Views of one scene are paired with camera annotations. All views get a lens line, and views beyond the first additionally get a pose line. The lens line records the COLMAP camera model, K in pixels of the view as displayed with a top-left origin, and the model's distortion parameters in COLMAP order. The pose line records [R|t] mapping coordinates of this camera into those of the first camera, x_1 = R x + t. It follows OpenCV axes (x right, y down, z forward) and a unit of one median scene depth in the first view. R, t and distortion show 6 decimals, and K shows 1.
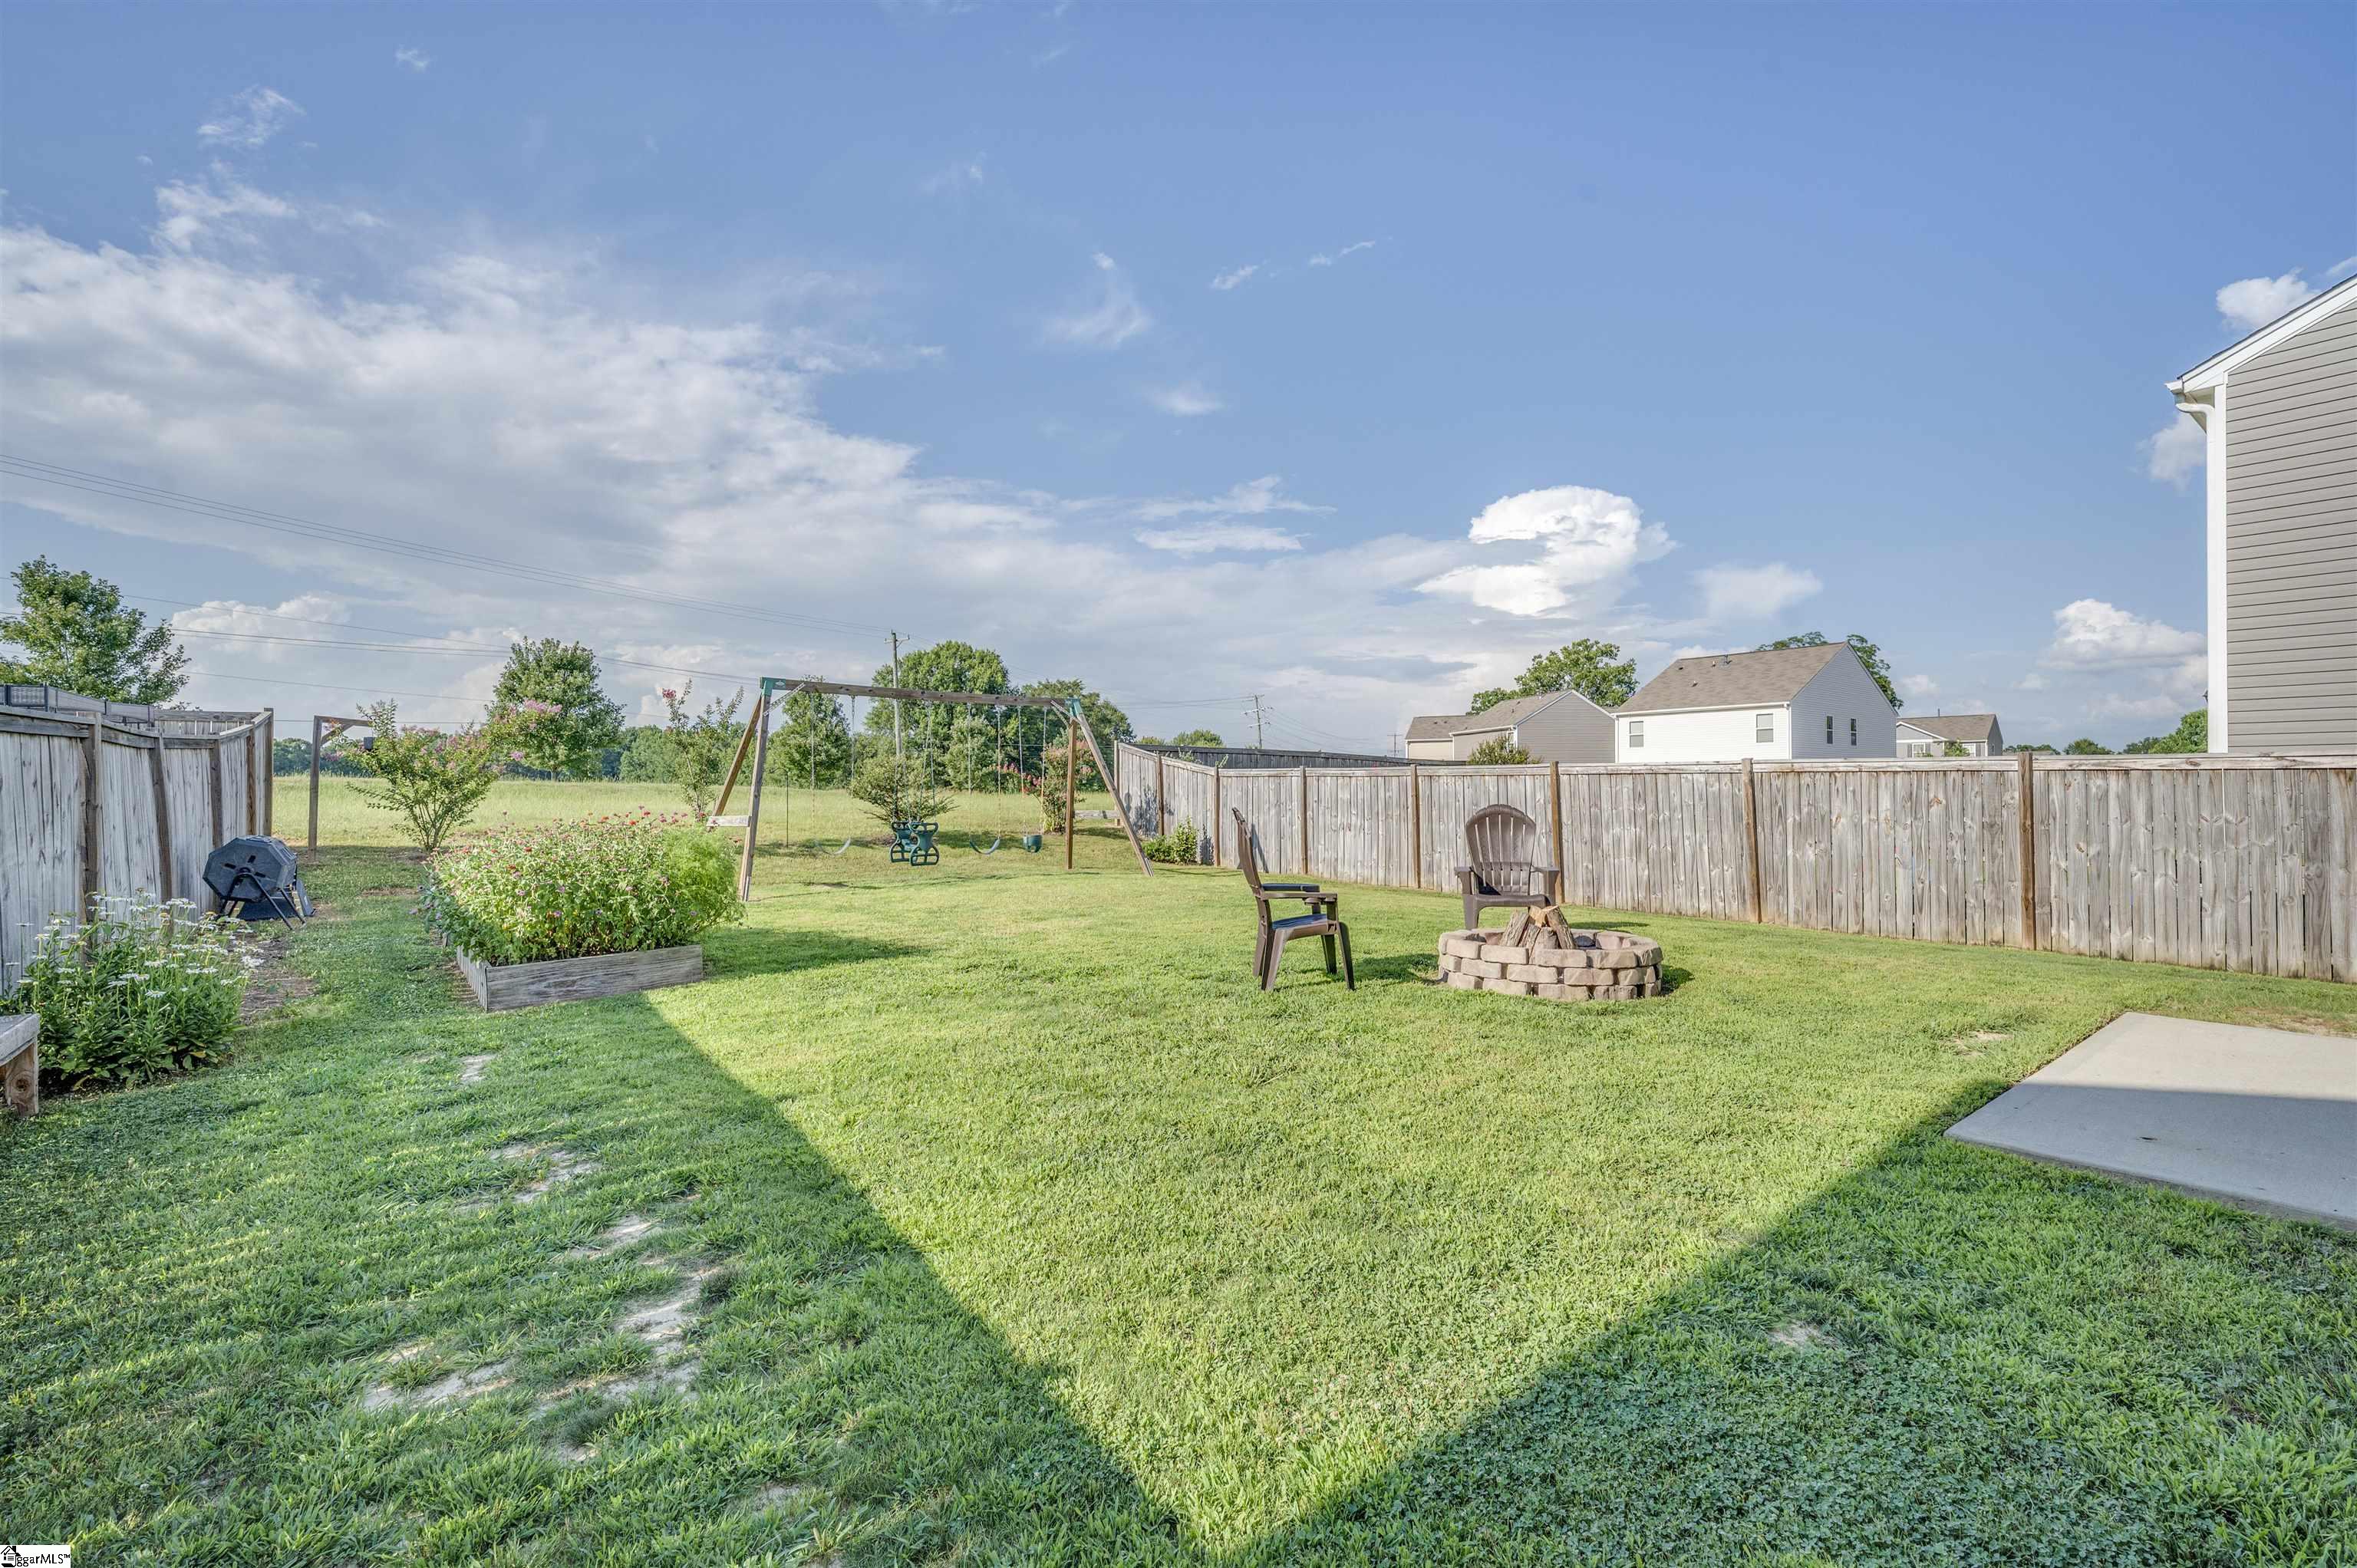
lens RADIAL K [[1012.2, 0, 1191.7], [0, 1012.2, 773.9], [0, 0, 1]] dist [-0.003691, -0.002447]
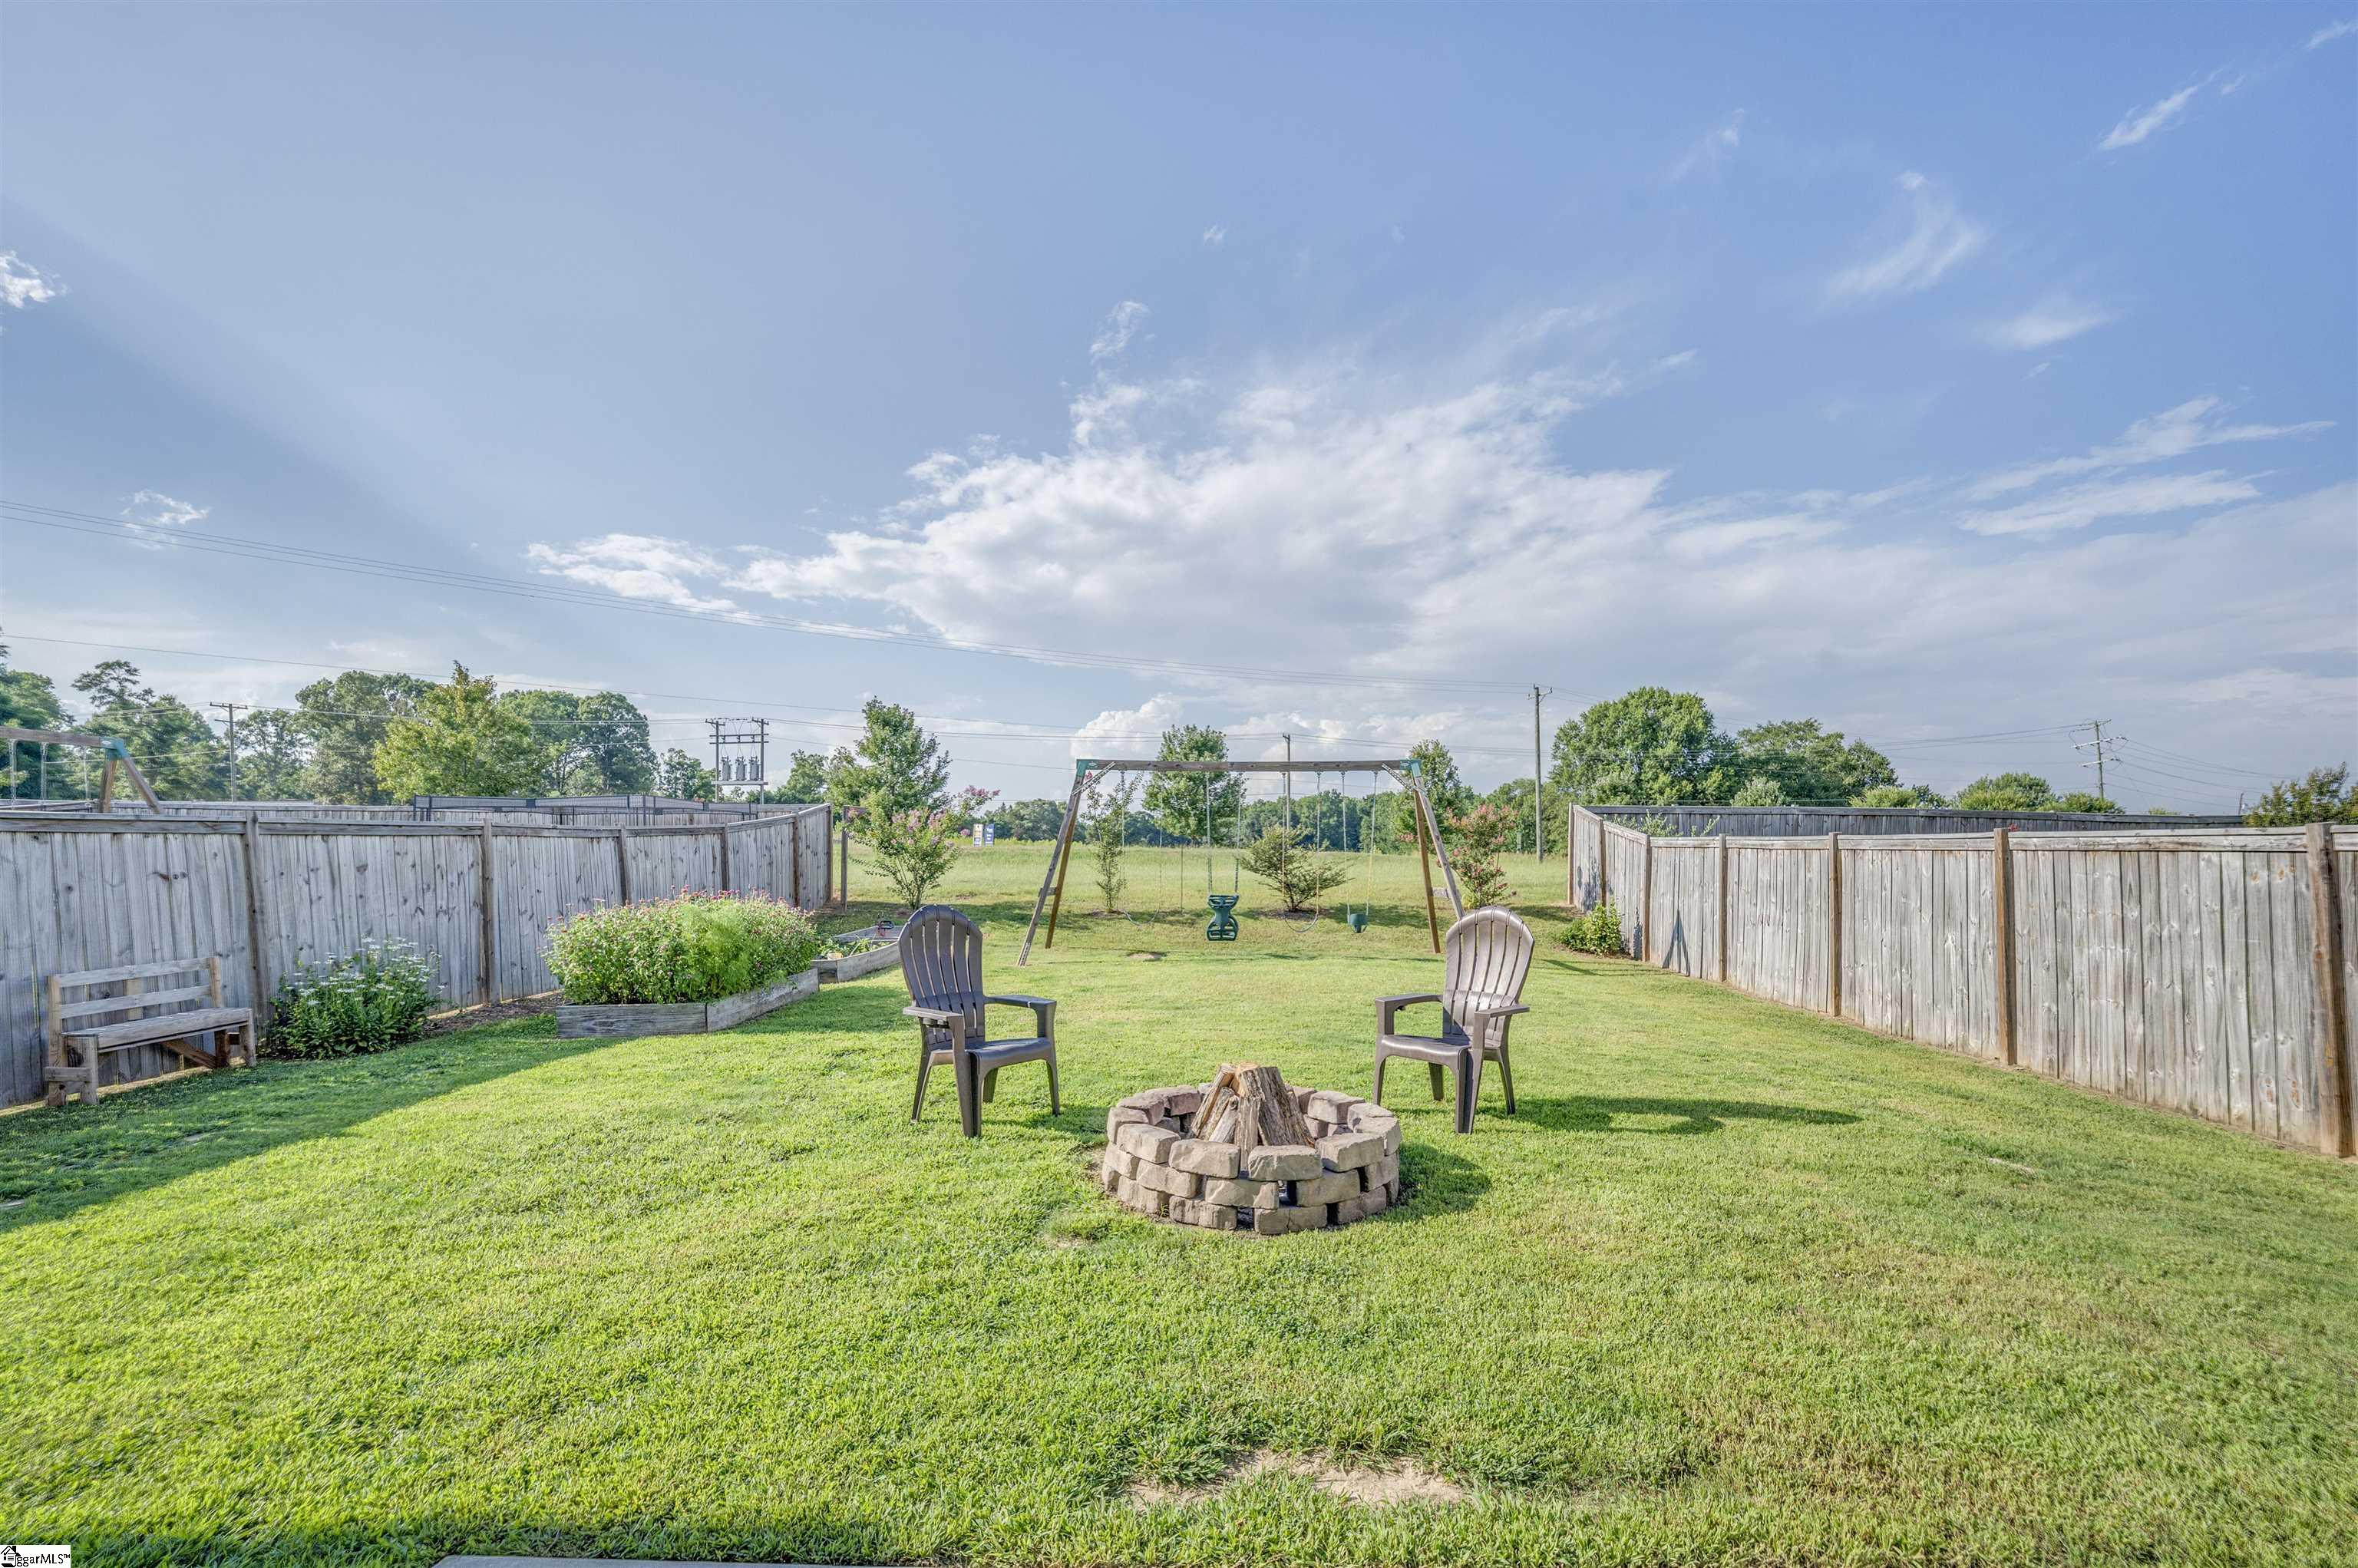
lens RADIAL K [[1045.0, 0, 1200.8], [0, 1045.0, 880.8], [0, 0, 1]] dist [0.000897, -0.001256]
pose [[0.772859, 0.019141, -0.634289, 0.361324], [0.008914, 0.999119, 0.041012, -0.010277], [0.634515, -0.037351, 0.772007, 0.205704]]
